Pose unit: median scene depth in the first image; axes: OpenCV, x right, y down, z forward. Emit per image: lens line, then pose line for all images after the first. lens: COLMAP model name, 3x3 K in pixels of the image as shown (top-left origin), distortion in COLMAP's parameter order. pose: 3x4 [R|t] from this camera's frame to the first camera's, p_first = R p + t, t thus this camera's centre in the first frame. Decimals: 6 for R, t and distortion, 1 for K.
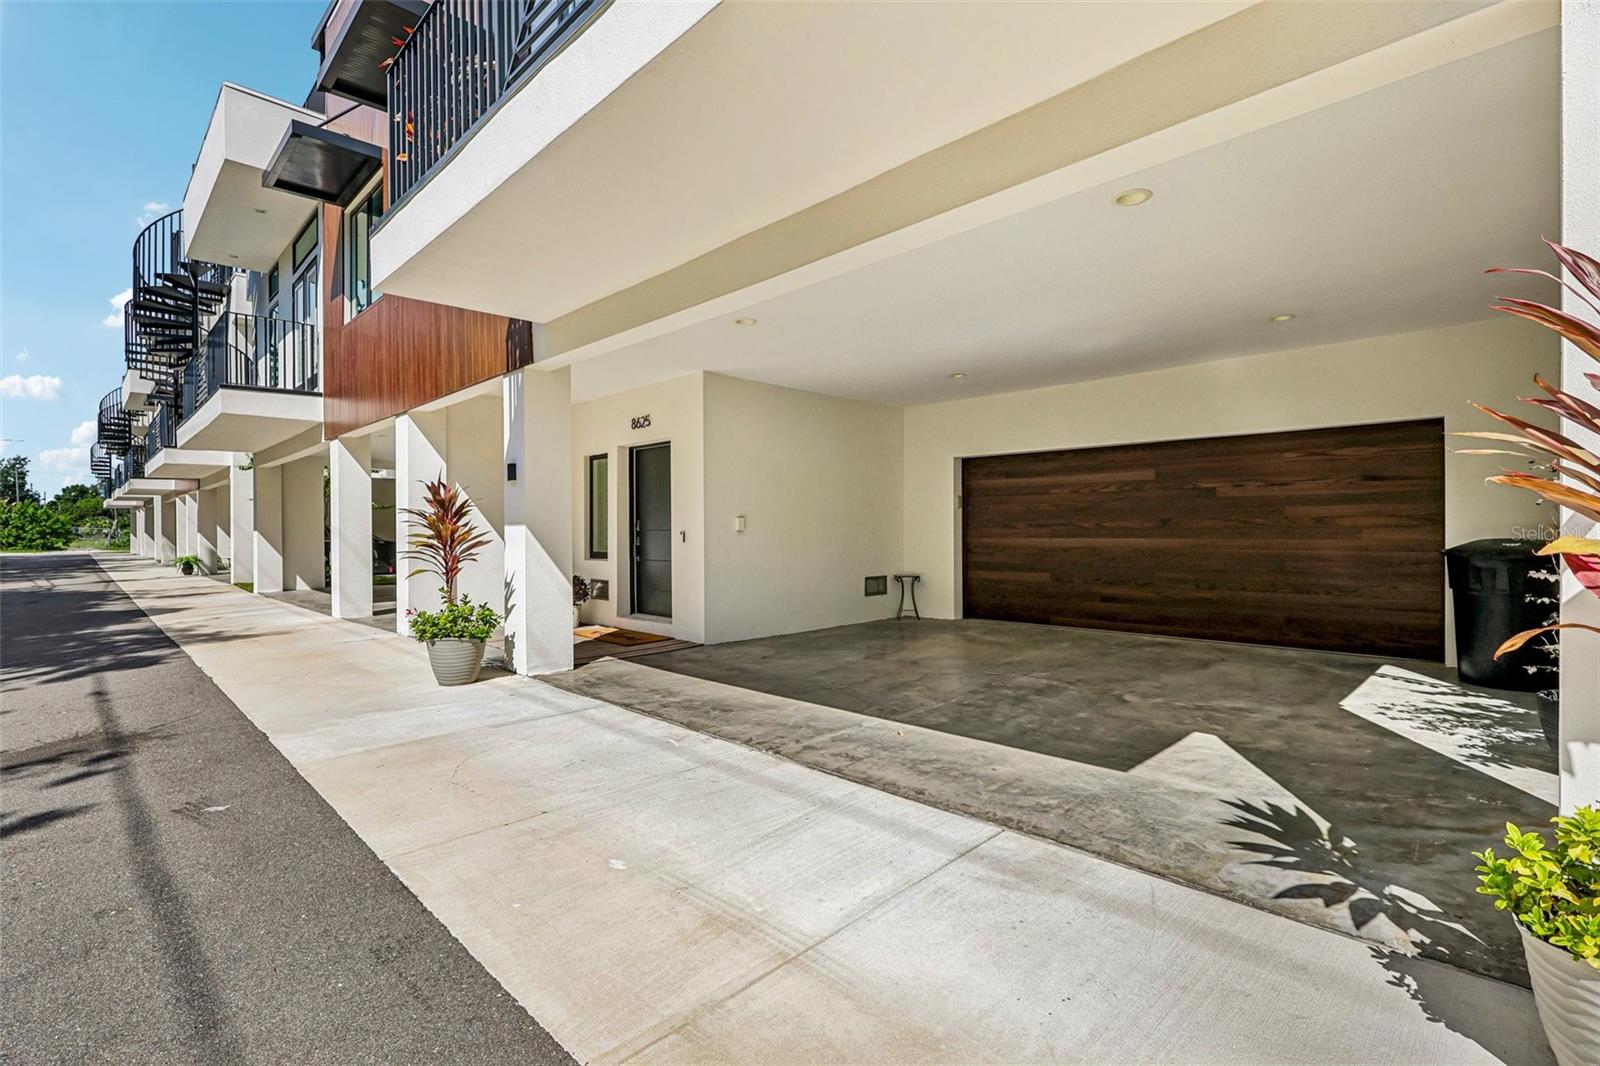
lens RADIAL K [[751.8, 0, 790.8], [0, 751.8, 532.4], [0, 0, 1]] dist [-0.003589, 0.000869]
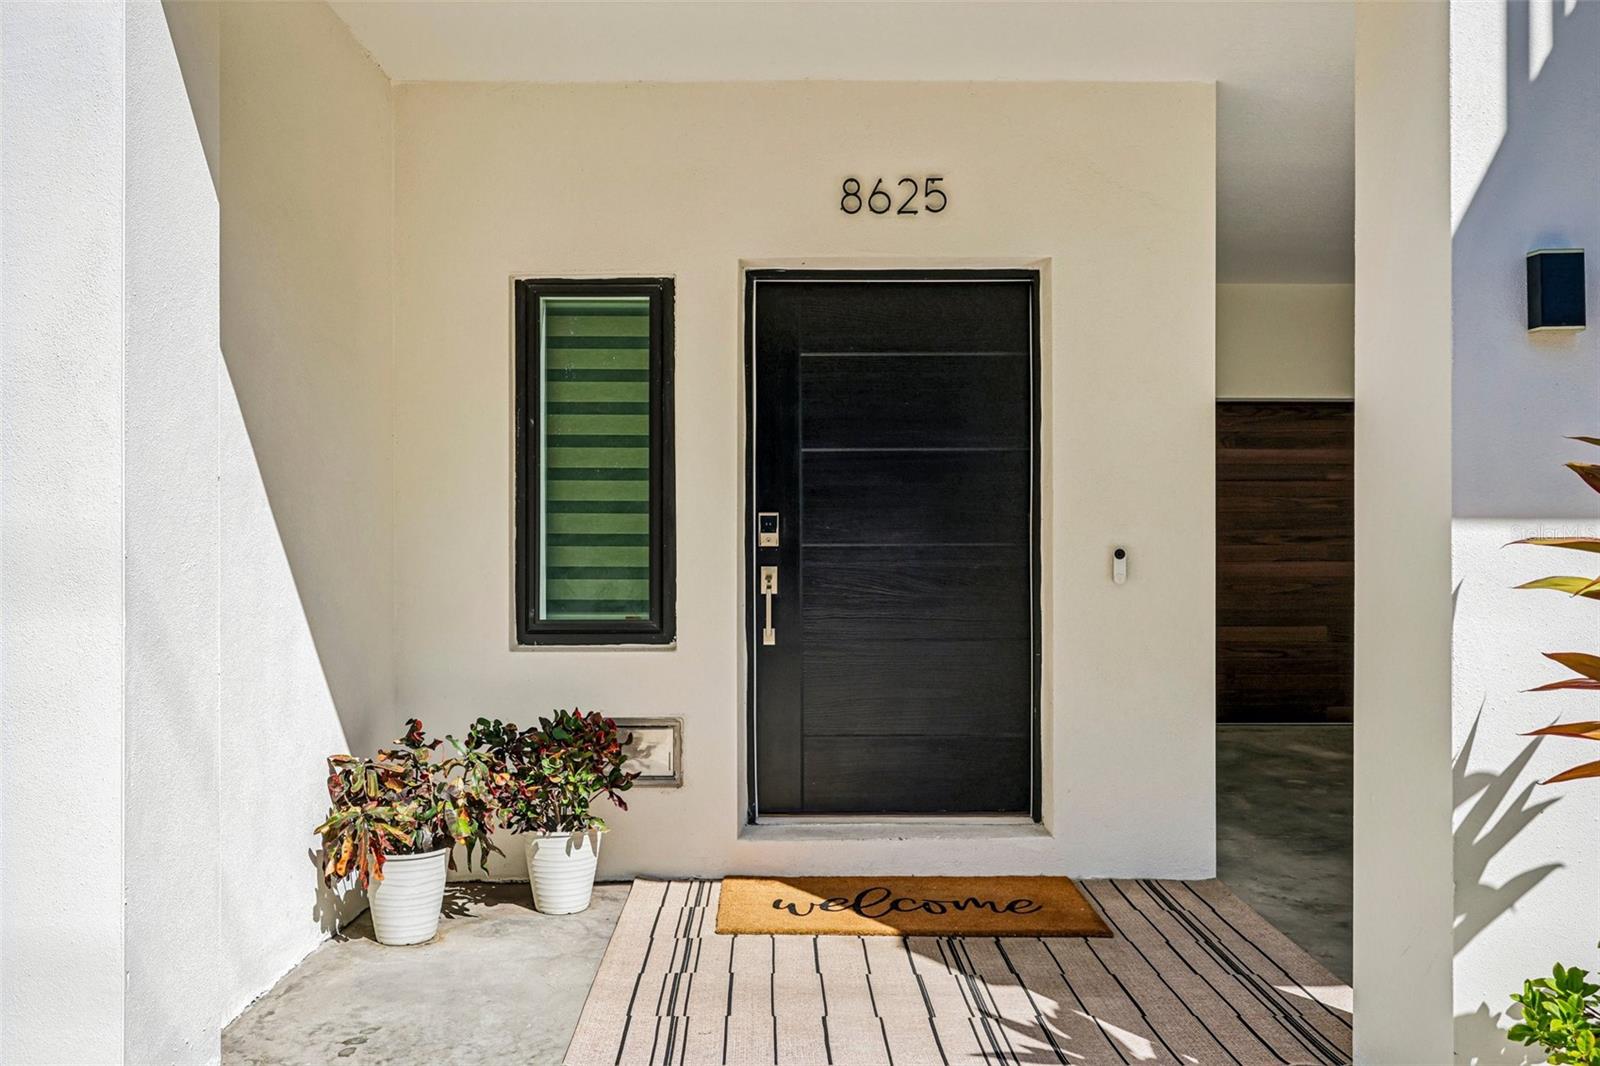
lens RADIAL K [[1270.6, 0, 790.1], [0, 1270.6, 533.6], [0, 0, 1]] dist [0.007347, -0.011522]
pose [[0.686199, 0.010895, 0.727332, -0.597857], [-0.002975, 0.999921, -0.012172, -0.000266], [-0.727408, 0.006189, 0.686178, 0.660939]]
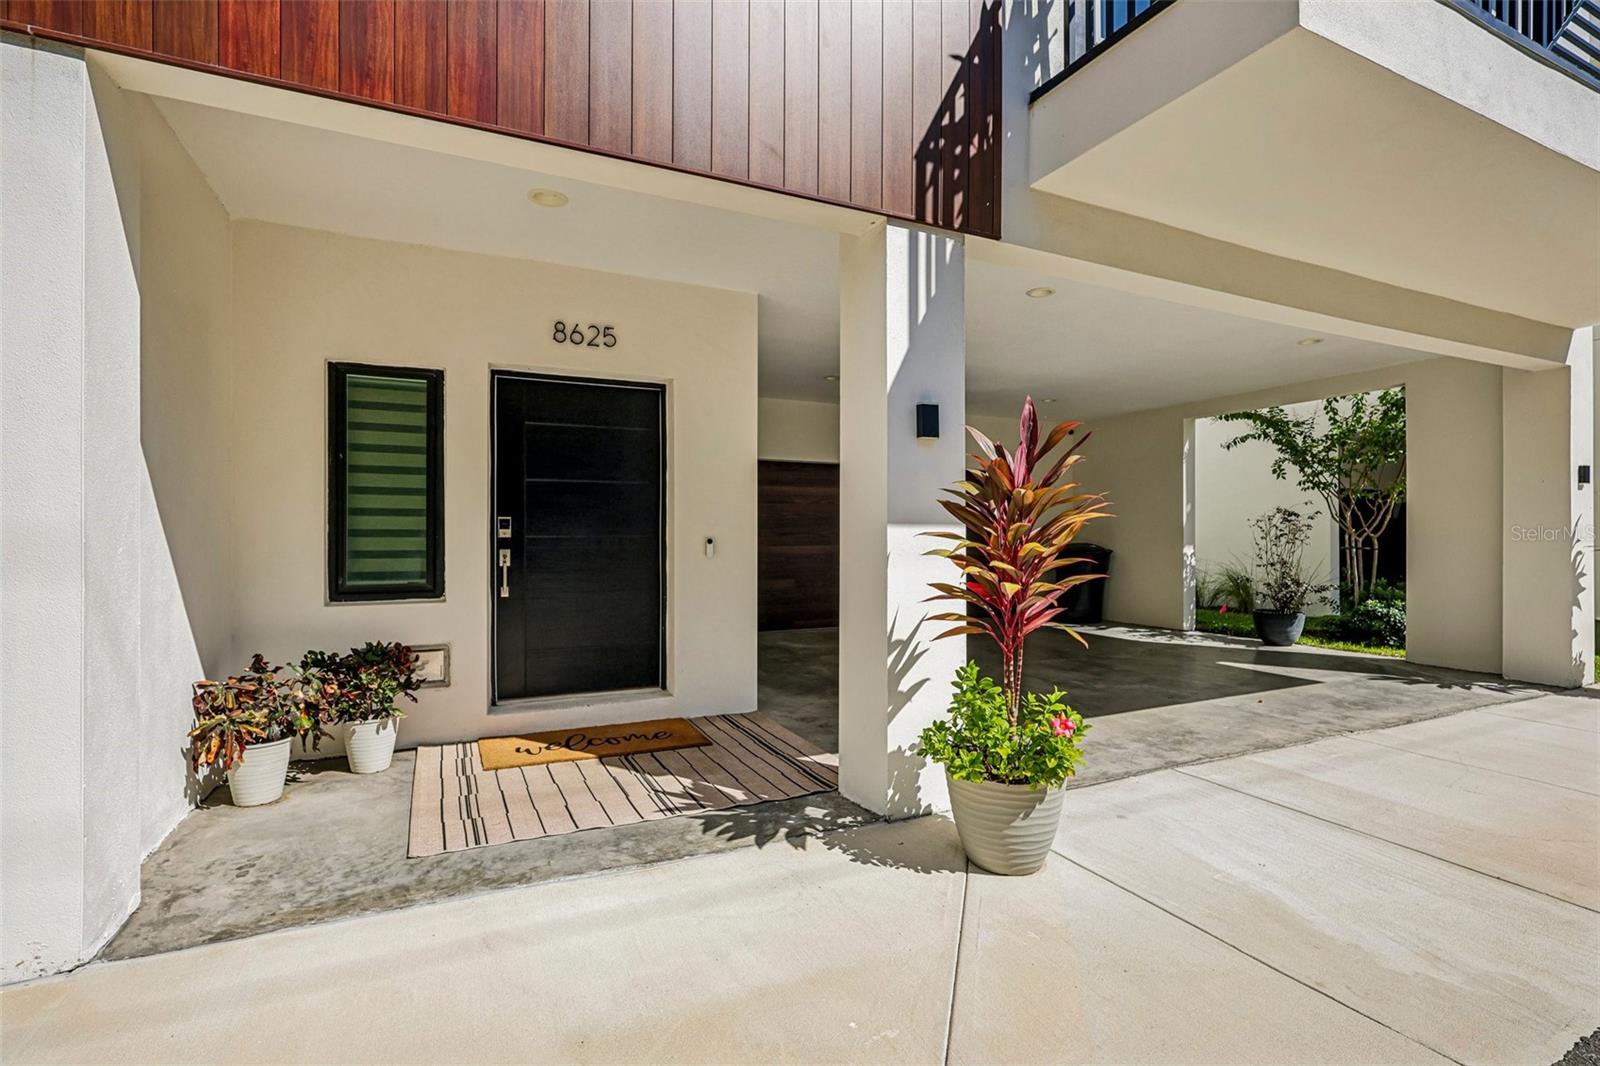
lens RADIAL K [[751.8, 0, 801.9], [0, 751.8, 531.1], [0, 0, 1]] dist [-0.003589, 0.000869]
pose [[0.312335, 0.012583, 0.949889, -0.647490], [-0.000815, 0.999915, -0.012978, 0.000940], [-0.949972, 0.003280, 0.312318, 0.674255]]
